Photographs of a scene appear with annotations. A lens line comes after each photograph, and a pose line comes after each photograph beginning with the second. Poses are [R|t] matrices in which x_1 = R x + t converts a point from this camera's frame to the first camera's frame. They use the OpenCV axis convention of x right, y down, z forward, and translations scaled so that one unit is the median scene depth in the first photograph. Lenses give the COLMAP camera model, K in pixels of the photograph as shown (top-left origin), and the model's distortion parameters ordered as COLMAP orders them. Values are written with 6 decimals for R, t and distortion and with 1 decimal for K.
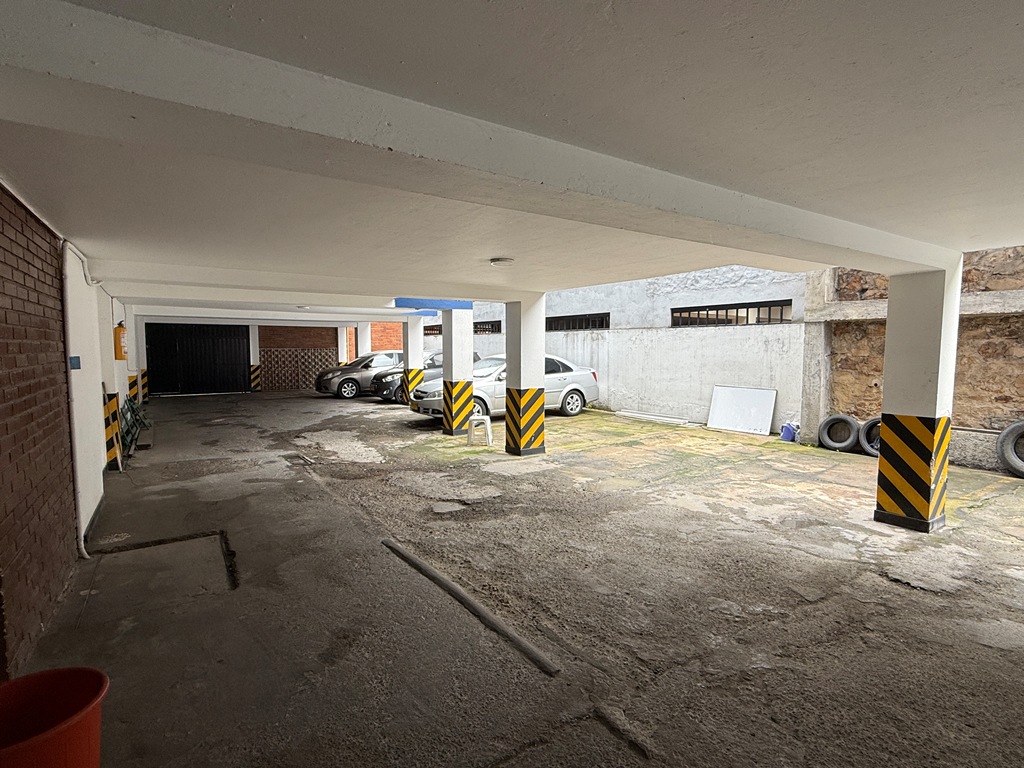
lens RADIAL K [[520.2, 0, 511.5], [0, 520.2, 387.1], [0, 0, 1]] dist [-0.002981, 0.010165]
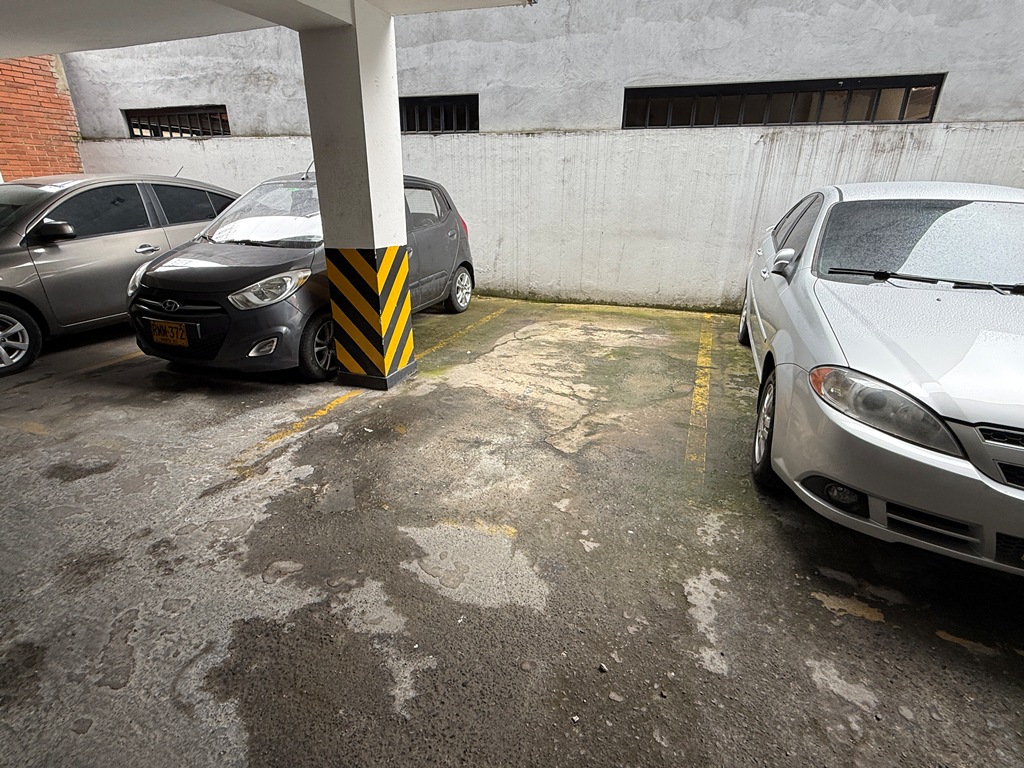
lens RADIAL K [[520.2, 0, 511.5], [0, 520.2, 387.1], [0, 0, 1]] dist [-0.002981, 0.010165]
pose [[0.790427, -0.238196, 0.564347, -0.262528], [0.038719, 0.938884, 0.342048, -0.051717], [-0.611331, -0.248513, 0.751342, 0.630591]]
